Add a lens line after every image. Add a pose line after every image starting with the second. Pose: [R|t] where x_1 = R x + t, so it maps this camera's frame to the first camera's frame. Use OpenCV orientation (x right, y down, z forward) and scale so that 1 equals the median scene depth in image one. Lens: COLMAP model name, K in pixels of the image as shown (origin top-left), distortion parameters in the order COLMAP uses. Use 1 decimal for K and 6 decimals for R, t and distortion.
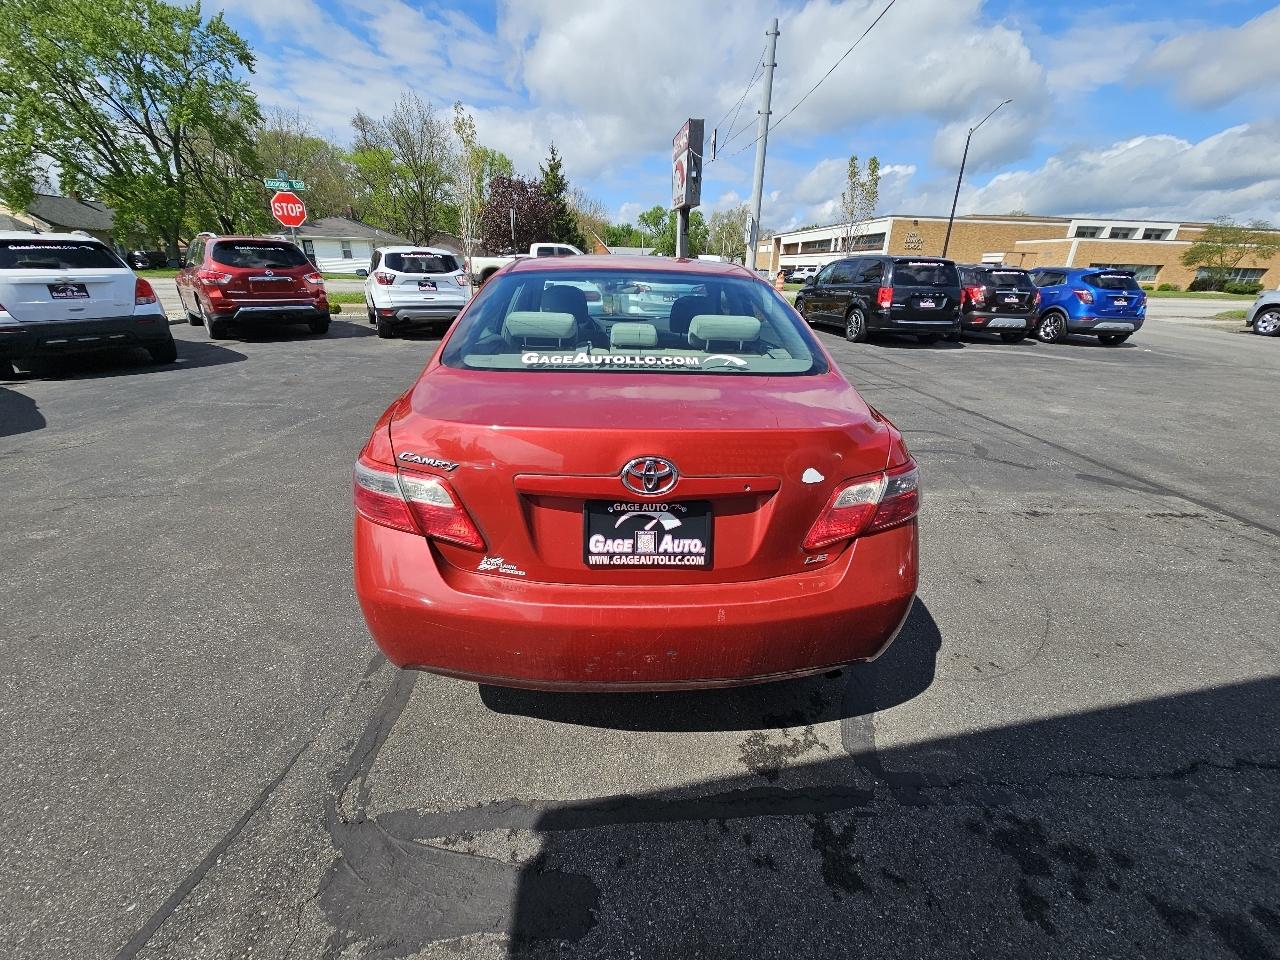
lens RADIAL K [[519.5, 0, 638.6], [0, 519.5, 478.6], [0, 0, 1]] dist [0.000336, -0.000606]
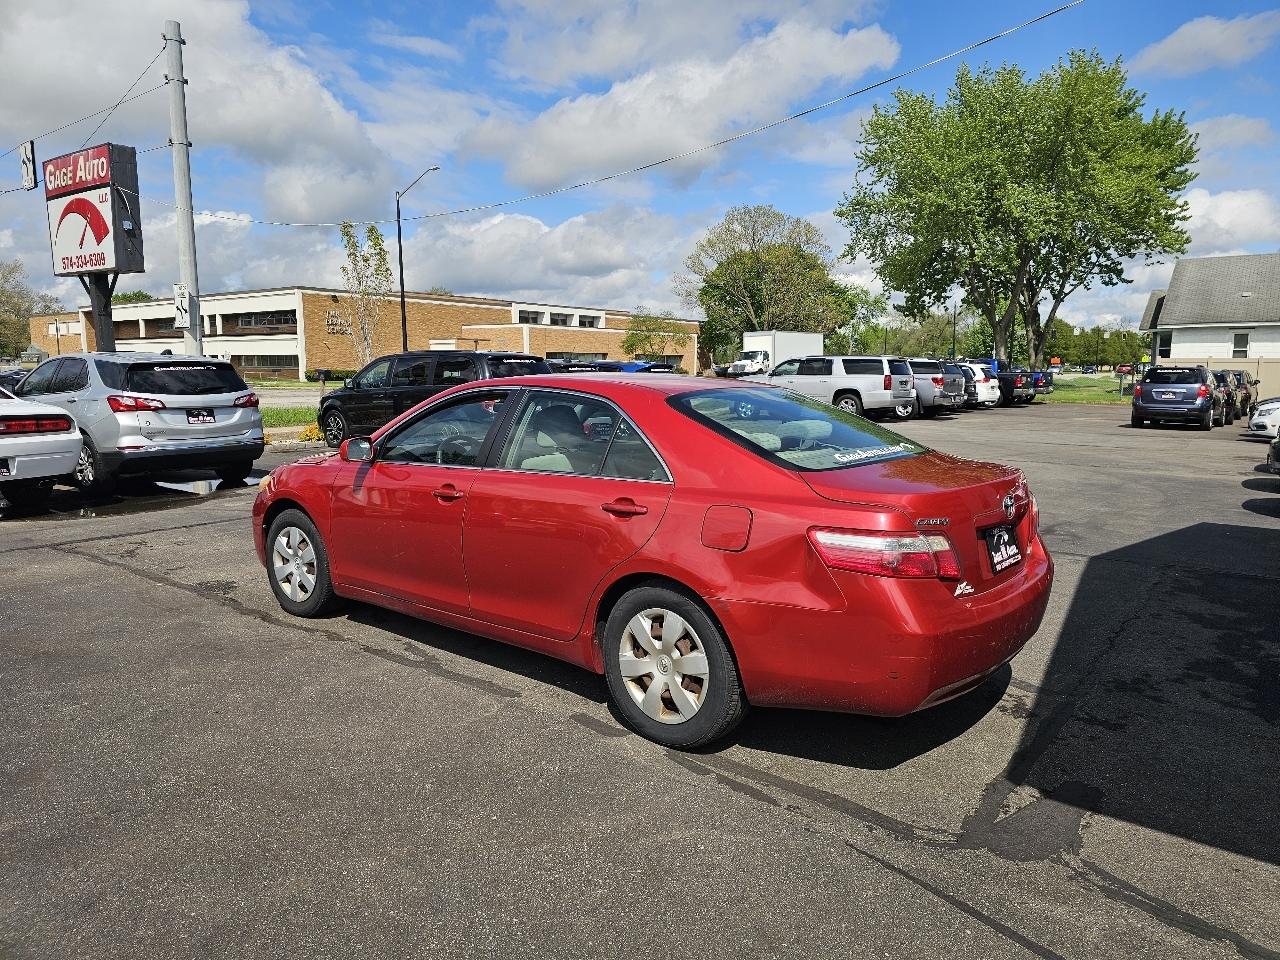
lens RADIAL K [[857.5, 0, 655.1], [0, 857.5, 466.9], [0, 0, 1]] dist [0.061330, -0.053966]
pose [[0.669459, -0.107064, 0.735093, -0.525687], [0.292440, 0.947637, -0.128309, -0.019025], [-0.682864, 0.300868, 0.665714, -0.021173]]
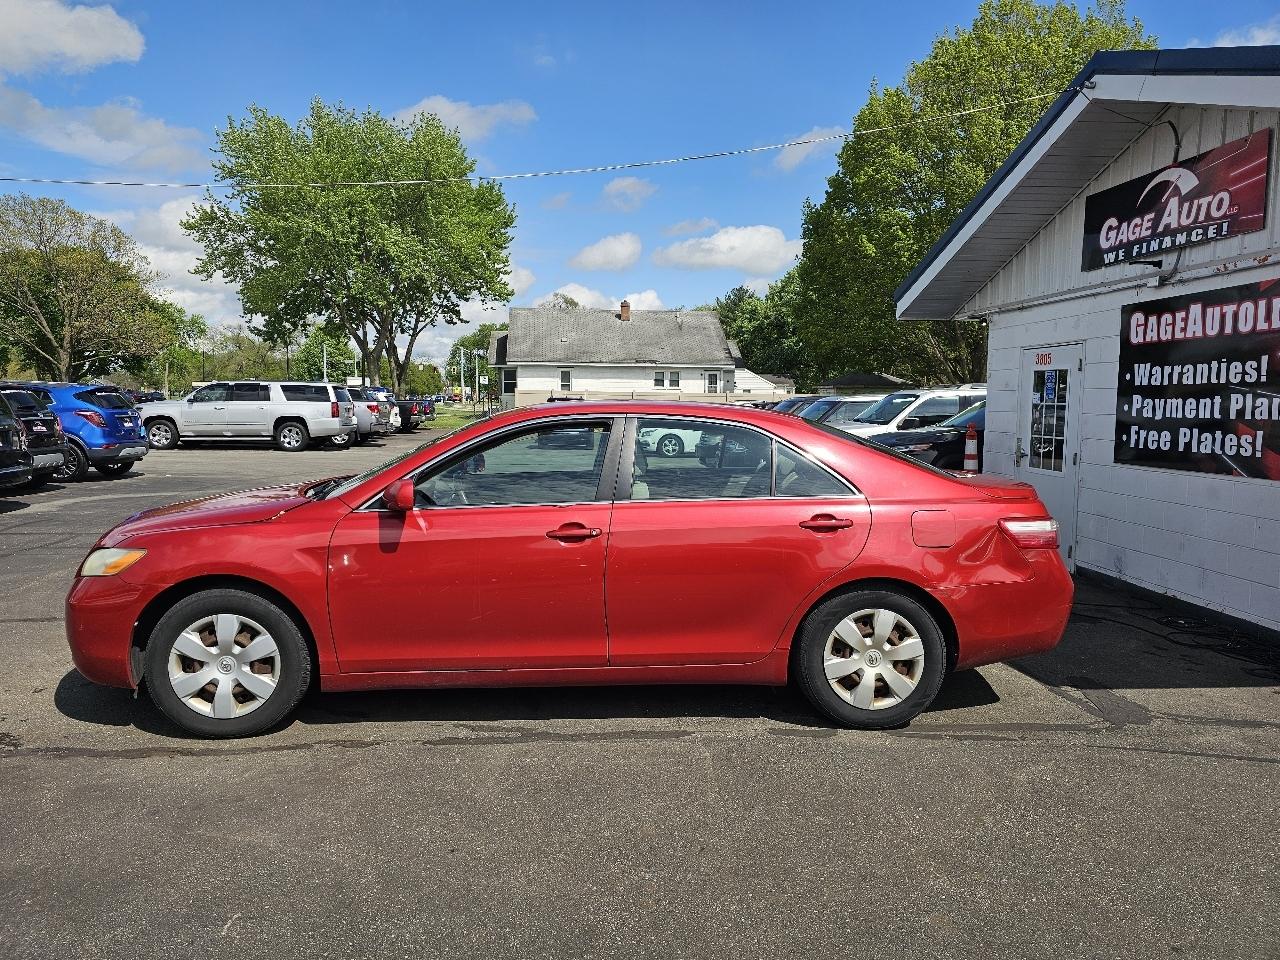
lens RADIAL K [[857.5, 0, 632.0], [0, 857.5, 467.5], [0, 0, 1]] dist [0.061330, -0.053966]
pose [[-0.004143, -0.103059, 0.994667, -0.730077], [0.368356, 0.924576, 0.097332, -0.214360], [-0.929675, 0.366795, 0.034132, 0.454951]]
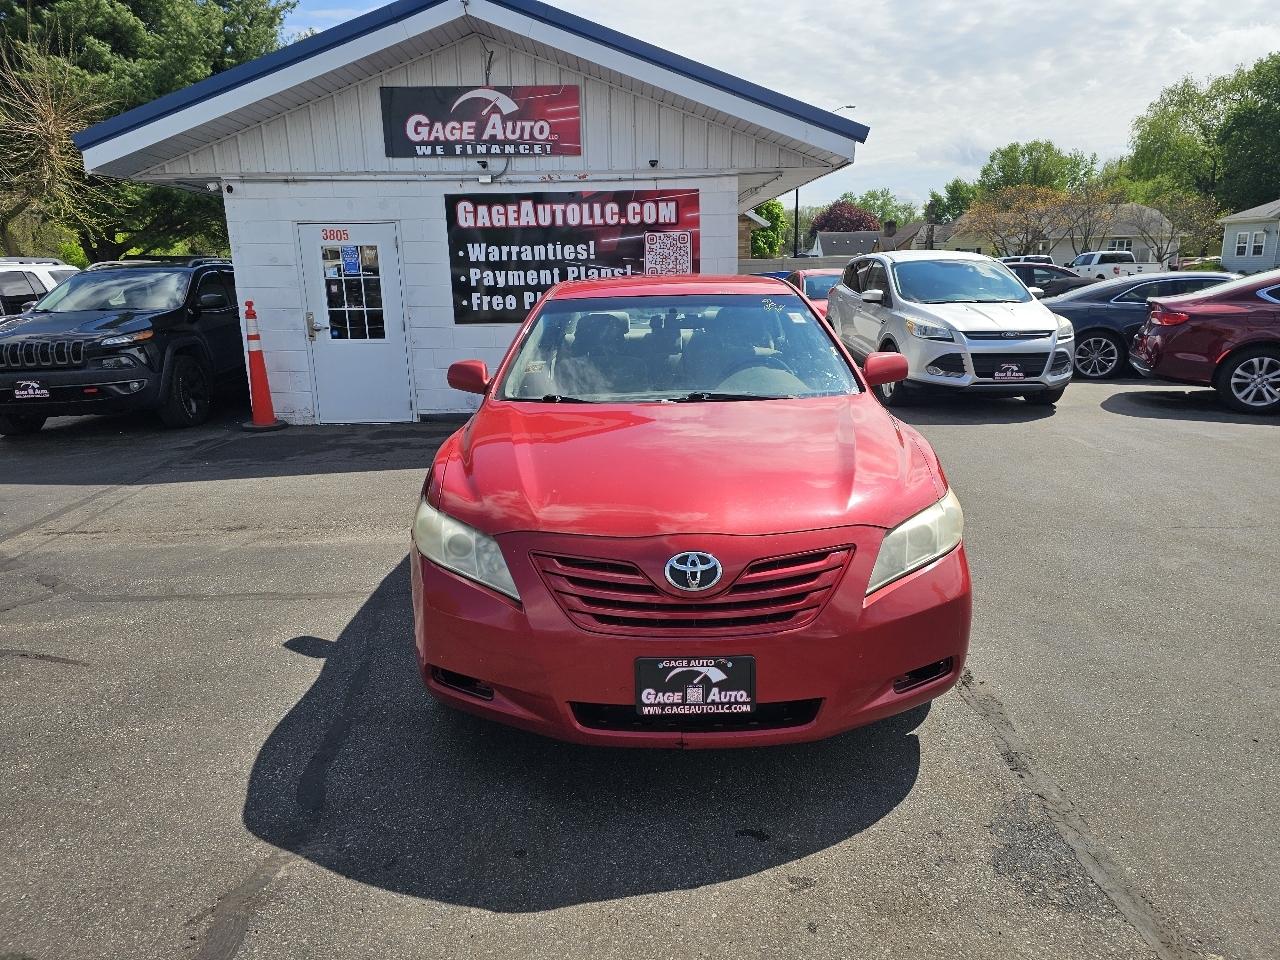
lens RADIAL K [[861.2, 0, 650.7], [0, 861.2, 480.6], [0, 0, 1]] dist [0.043040, -0.017947]
pose [[-0.999217, -0.014997, 0.036603, -0.020803], [0.009339, 0.809747, 0.586704, -0.486208], [-0.038438, 0.586587, -0.808974, 1.158057]]
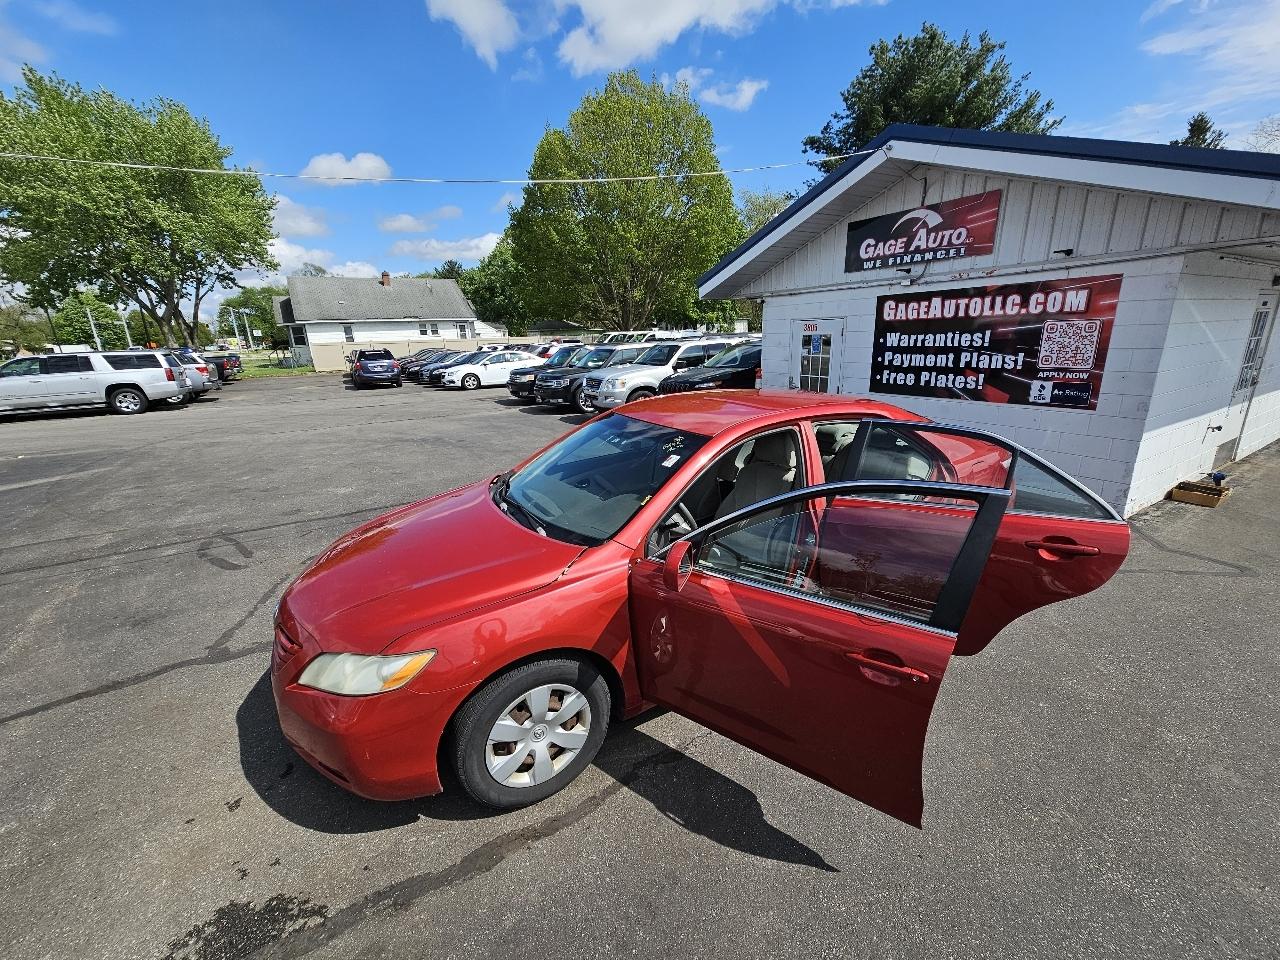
lens RADIAL K [[519.5, 0, 639.6], [0, 519.5, 482.9], [0, 0, 1]] dist [0.000336, -0.000606]
pose [[-0.448347, -0.258455, 0.855679, -0.436107], [0.358091, 0.825176, 0.436869, -0.391910], [-0.818997, 0.502280, -0.277415, 0.736232]]
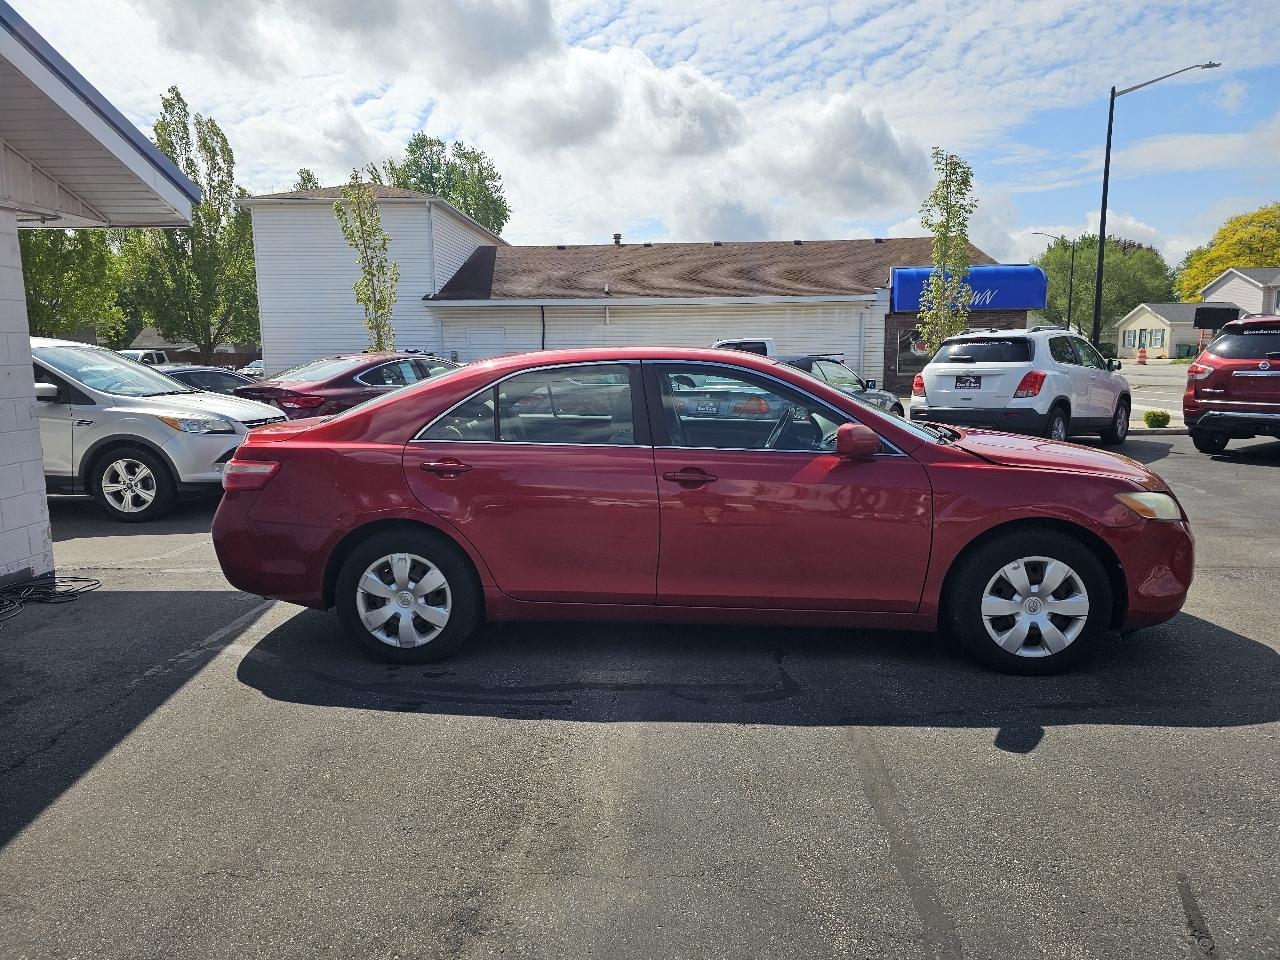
lens RADIAL K [[870.6, 0, 633.9], [0, 870.6, 444.9], [0, 0, 1]] dist [0.028507, -0.009681]
pose [[-0.109863, 0.085104, -0.990297, 0.731807], [-0.365647, 0.923001, 0.119885, -0.205768], [0.924247, 0.375270, -0.070286, 0.539093]]
